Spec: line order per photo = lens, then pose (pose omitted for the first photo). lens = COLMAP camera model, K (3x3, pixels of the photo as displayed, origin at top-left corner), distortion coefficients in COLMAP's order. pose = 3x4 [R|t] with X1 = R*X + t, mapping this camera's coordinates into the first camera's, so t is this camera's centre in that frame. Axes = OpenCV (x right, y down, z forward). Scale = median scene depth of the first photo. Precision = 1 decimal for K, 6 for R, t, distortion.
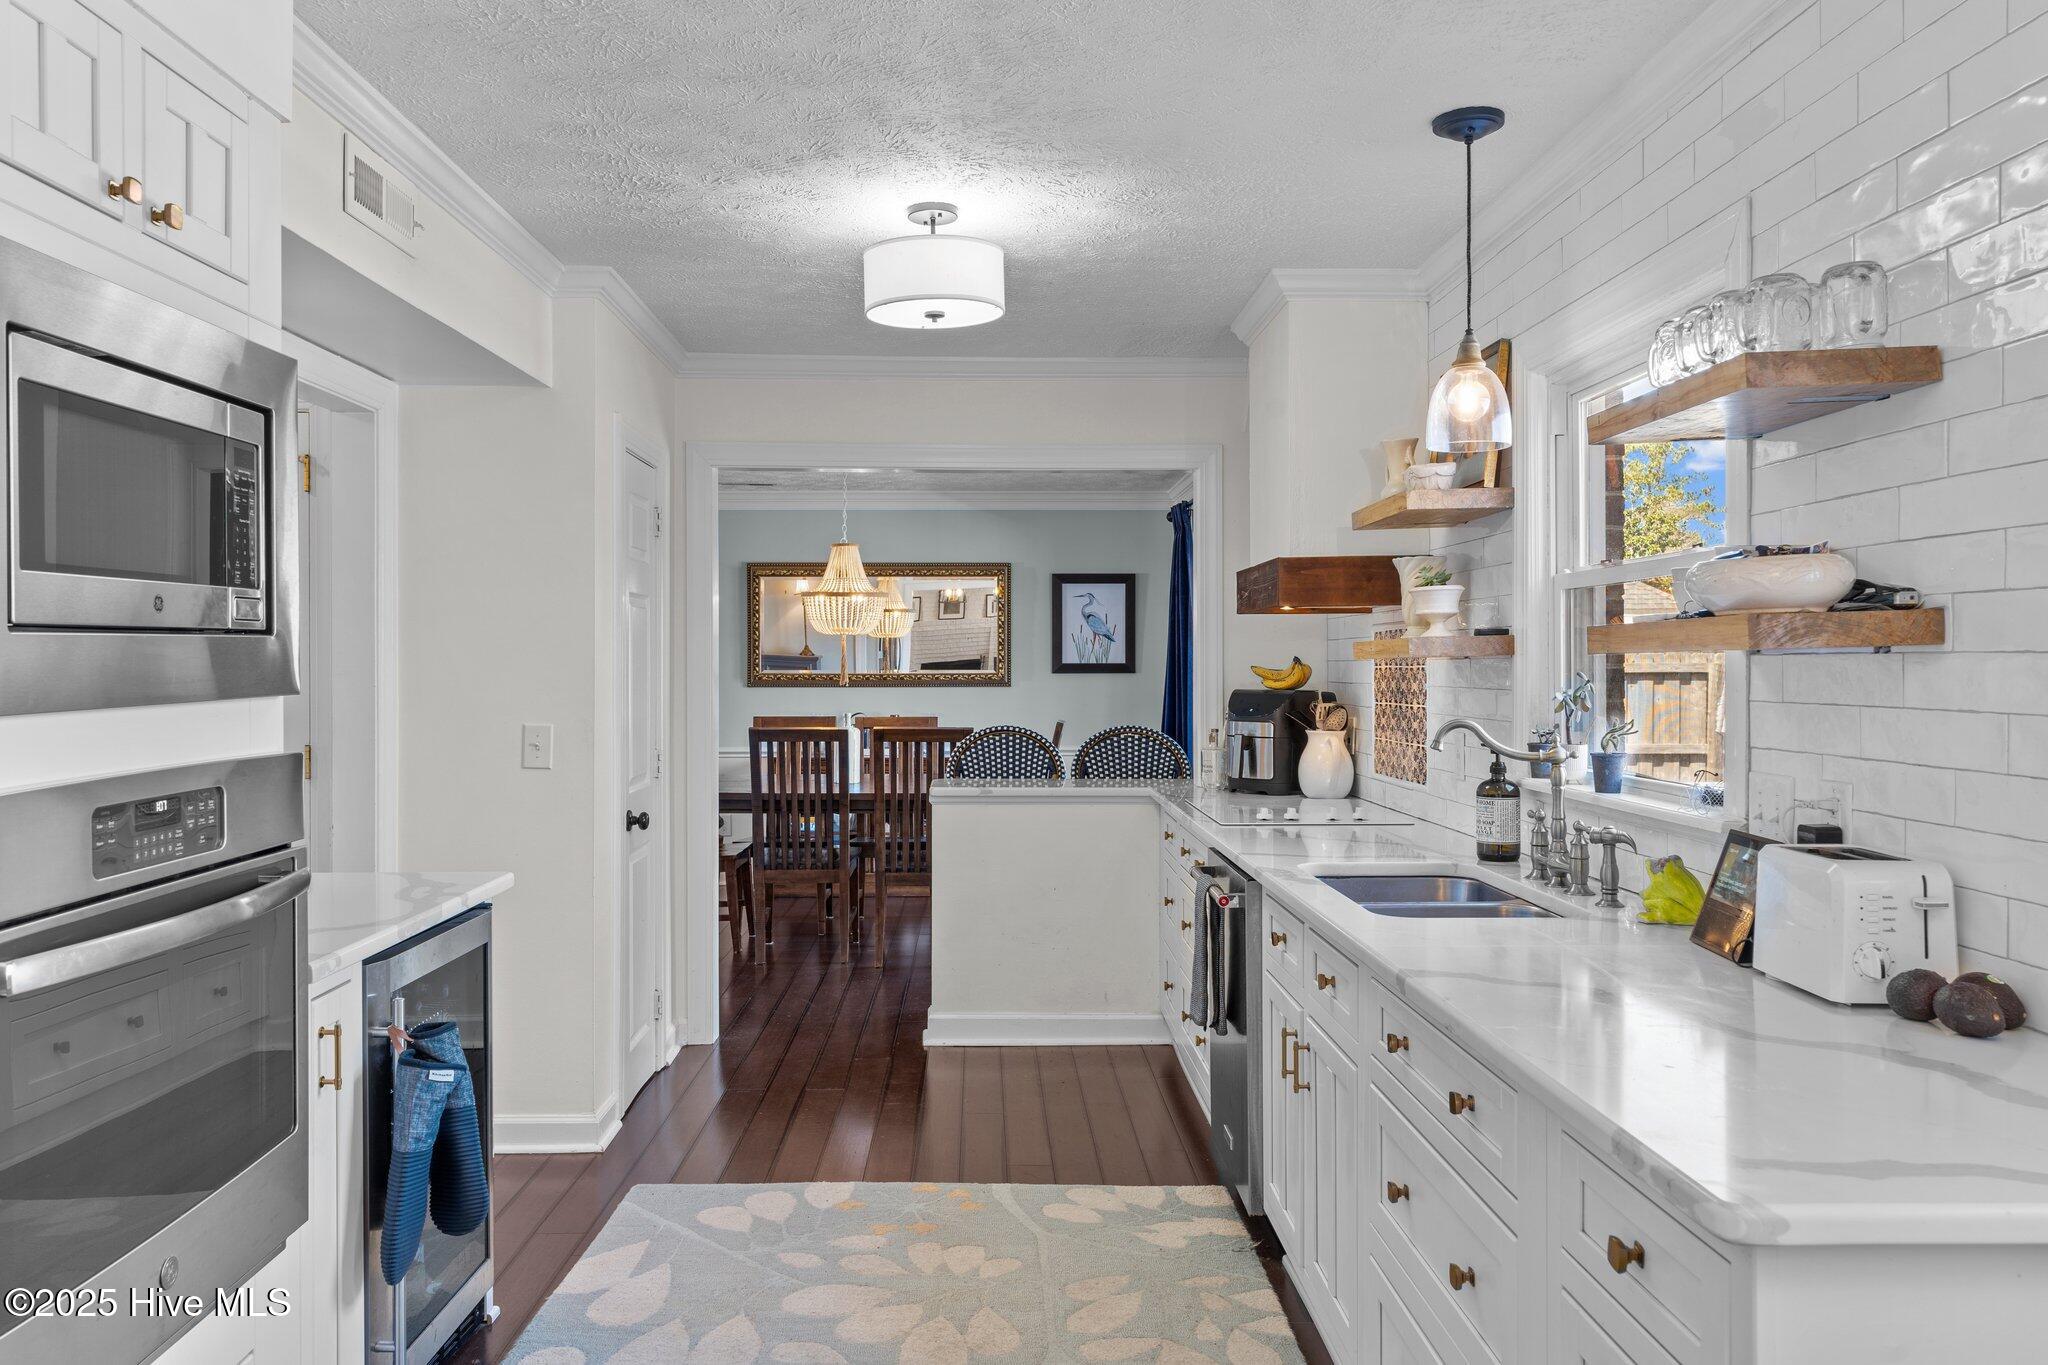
lens RADIAL K [[1507.5, 0, 1016.5], [0, 1507.5, 666.1], [0, 0, 1]] dist [-0.008797, -0.005217]
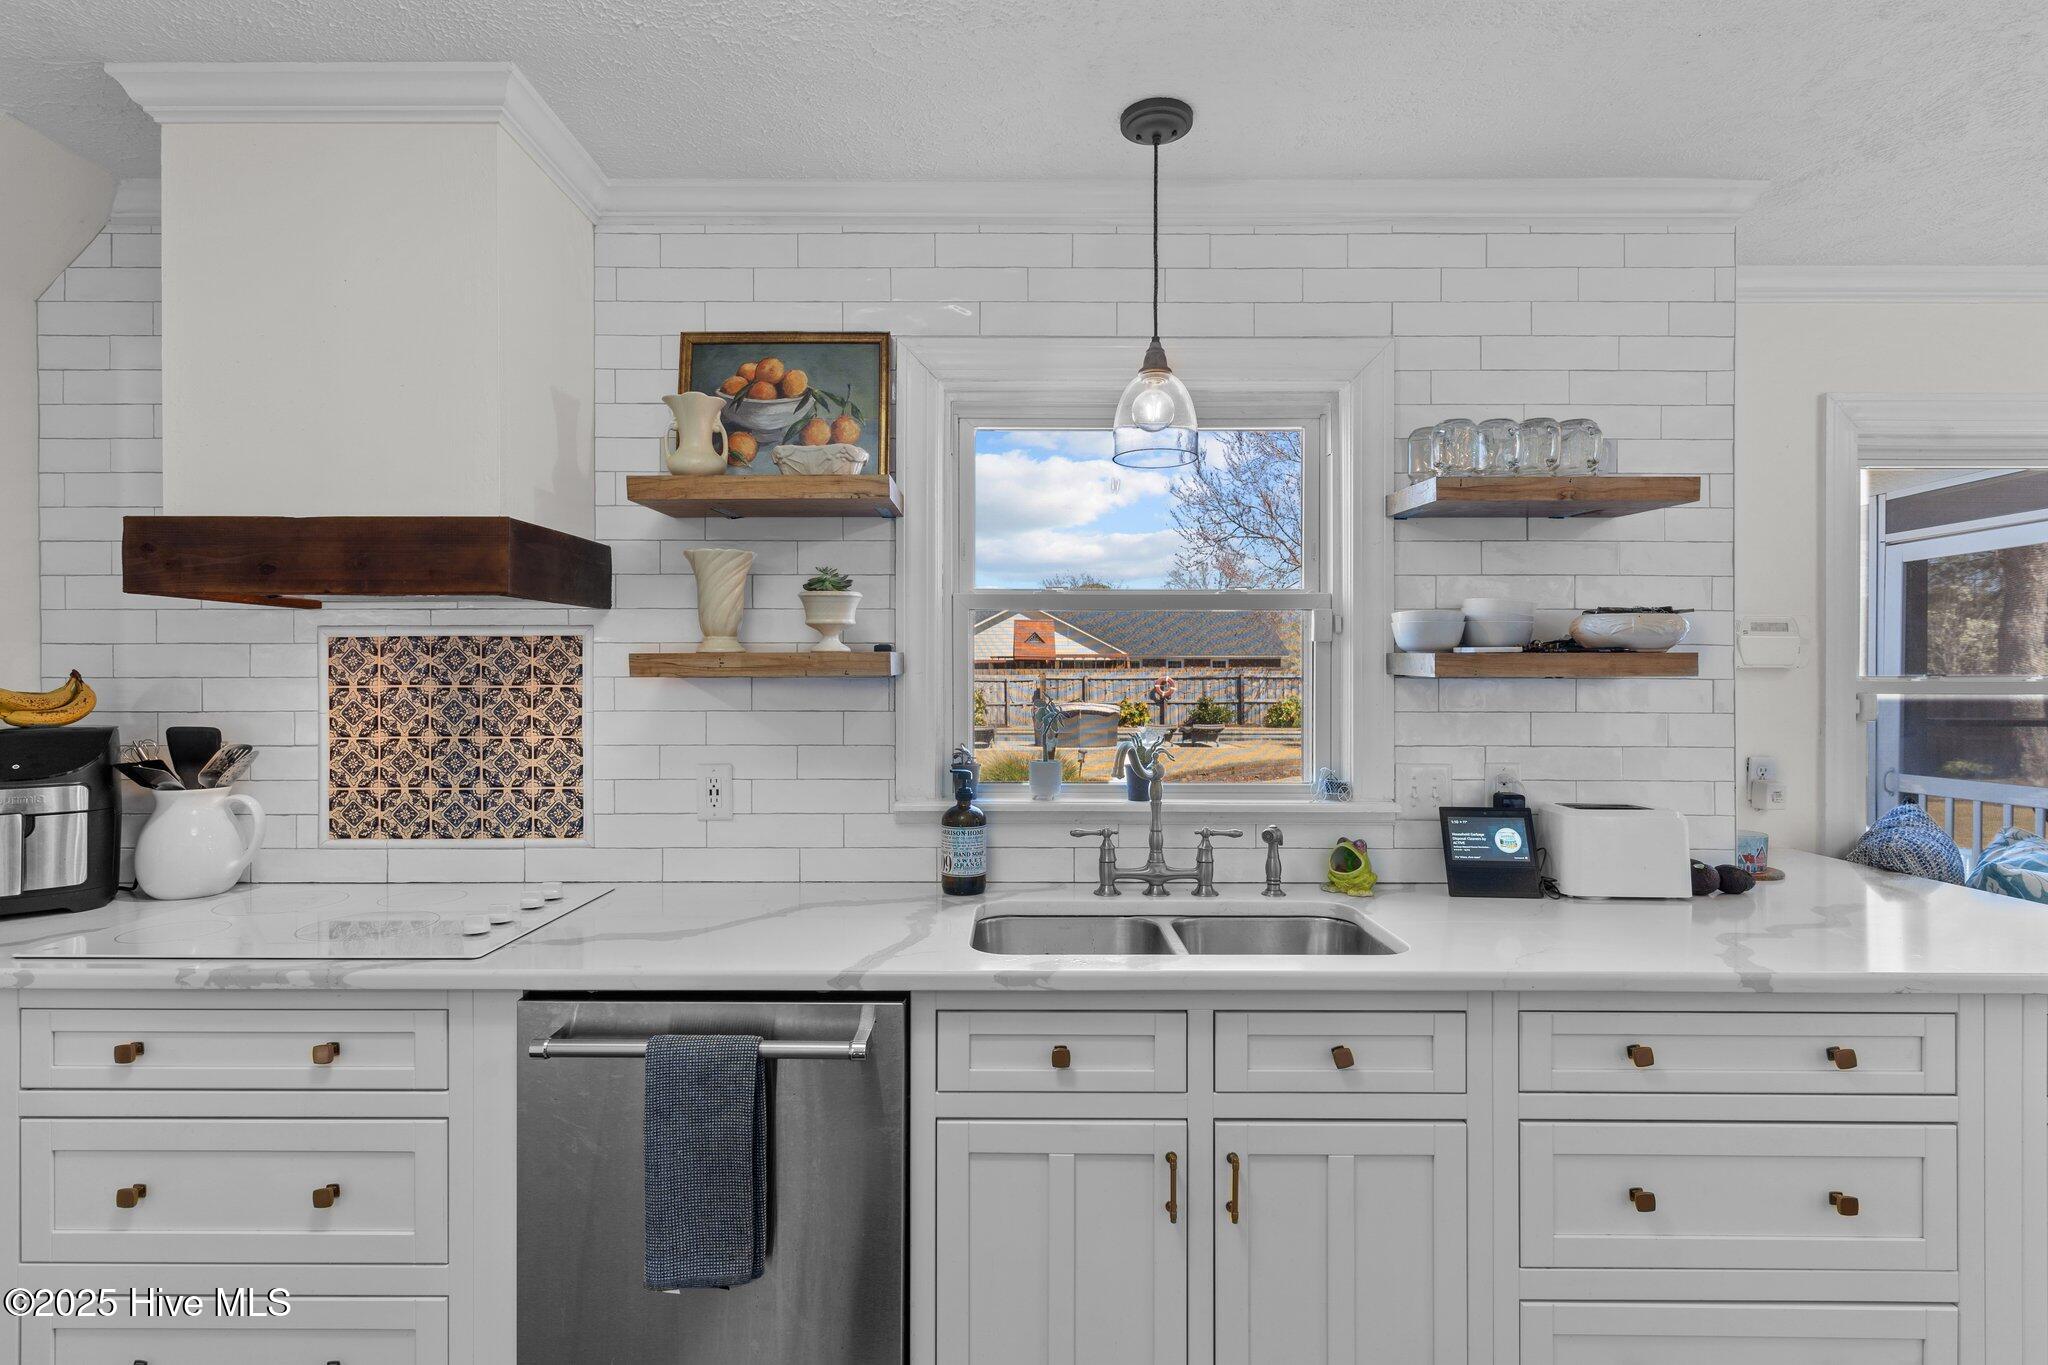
lens RADIAL K [[981.9, 0, 1013.8], [0, 981.9, 676.5], [0, 0, 1]] dist [0.003842, -0.002210]
pose [[0.031110, 0.003418, 0.999510, -0.233228], [-0.000078, 0.999994, -0.003417, -0.002963], [-0.999516, 0.000028, 0.031110, 0.760950]]
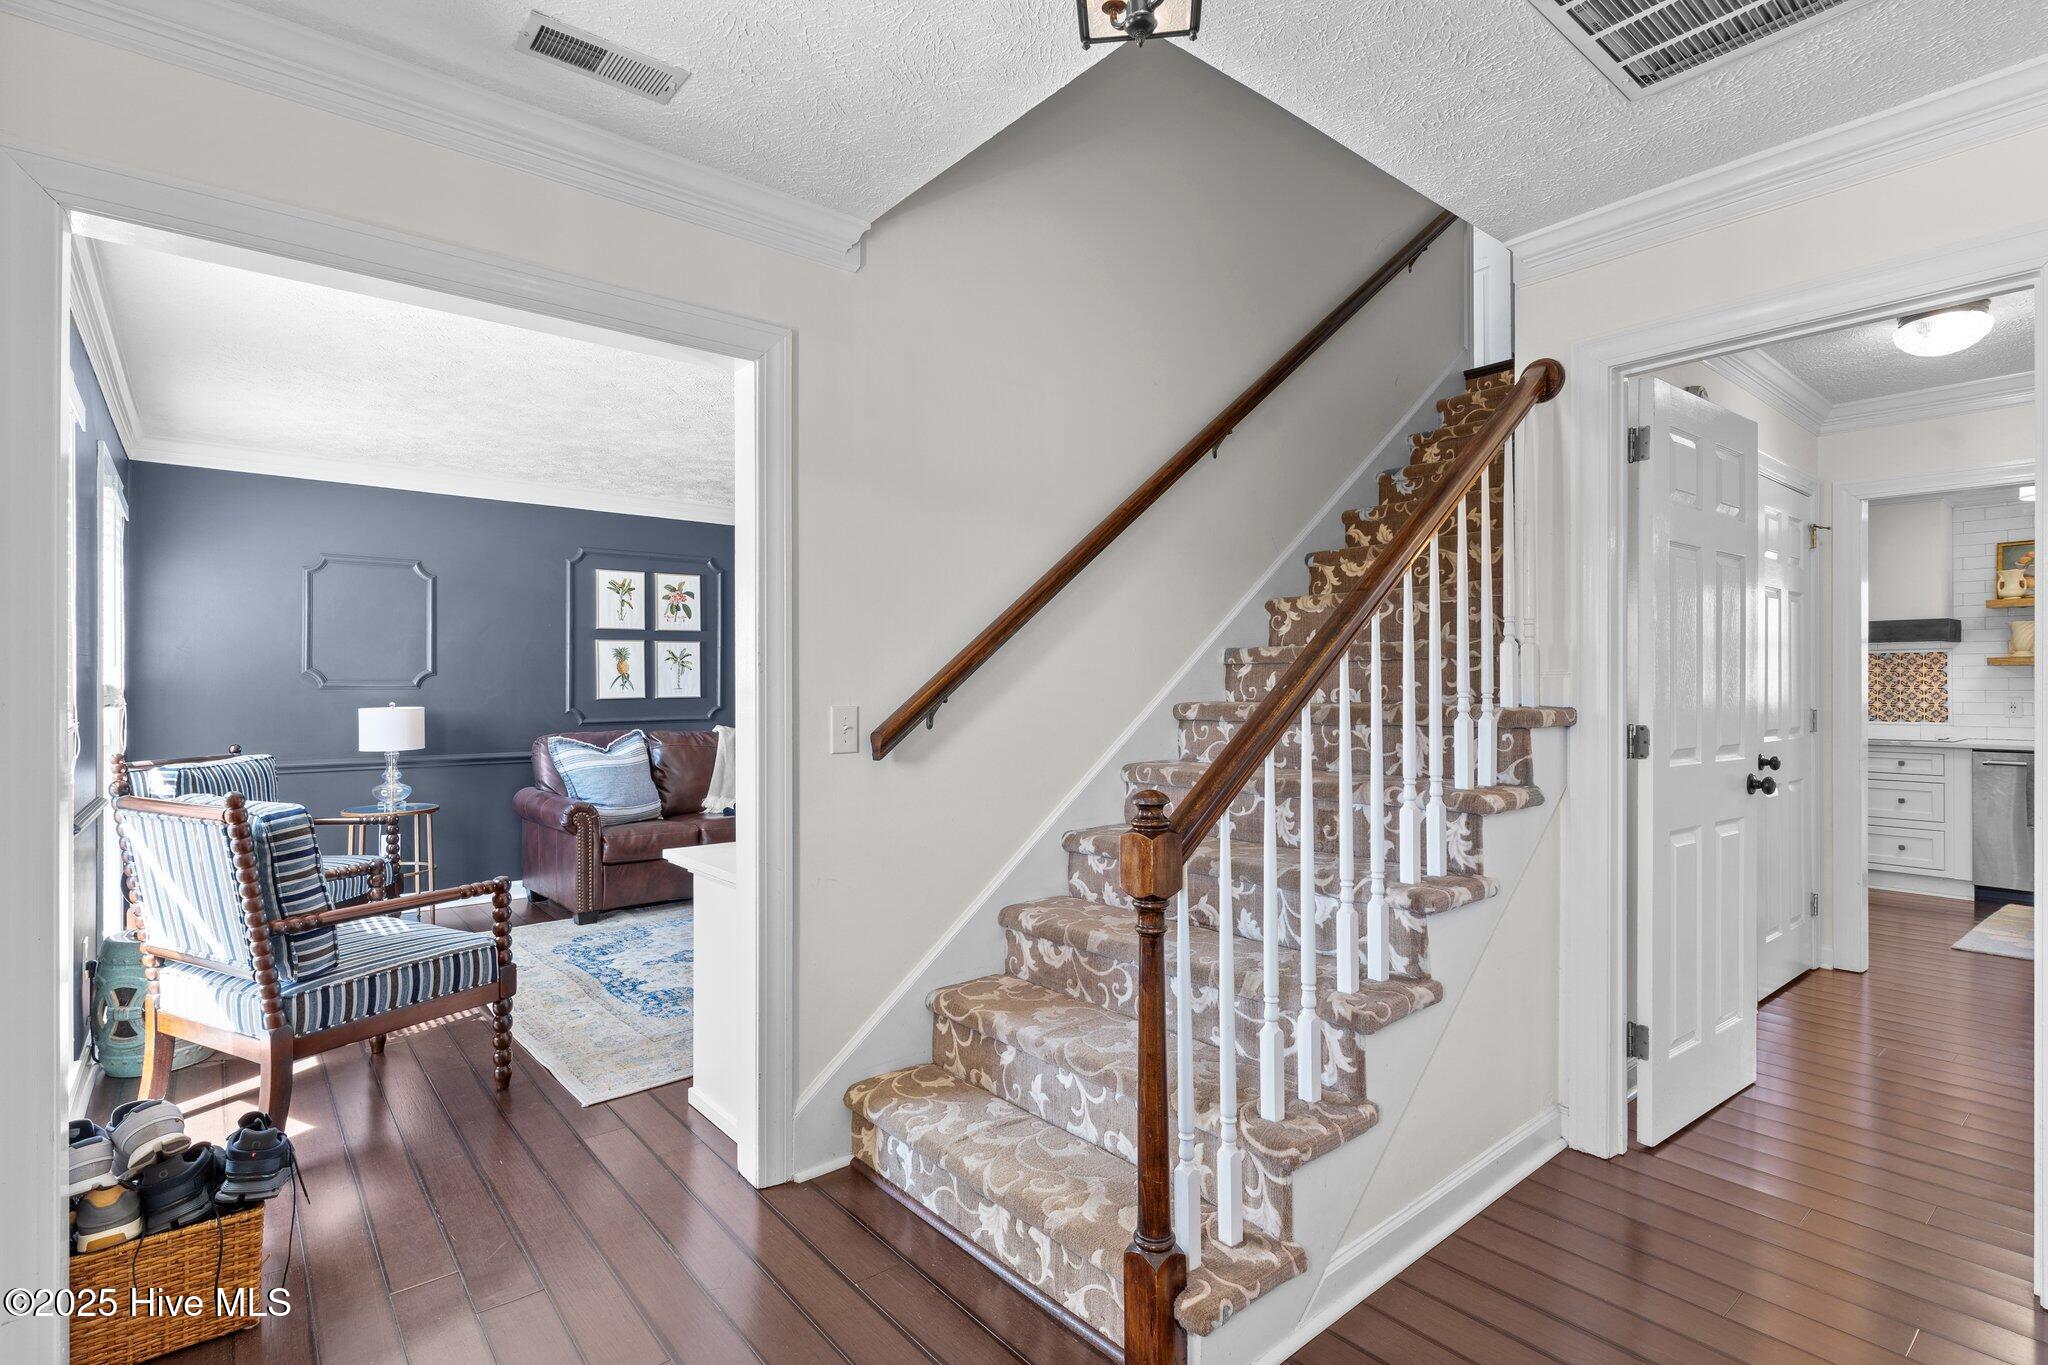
lens RADIAL K [[981.9, 0, 1004.9], [0, 981.9, 678.3], [0, 0, 1]] dist [0.003842, -0.002210]
pose [[0.792253, 0.003828, 0.610181, -1.755194], [-0.002446, 0.999992, -0.003098, 0.021537], [-0.610188, 0.000962, 0.792256, 0.695287]]
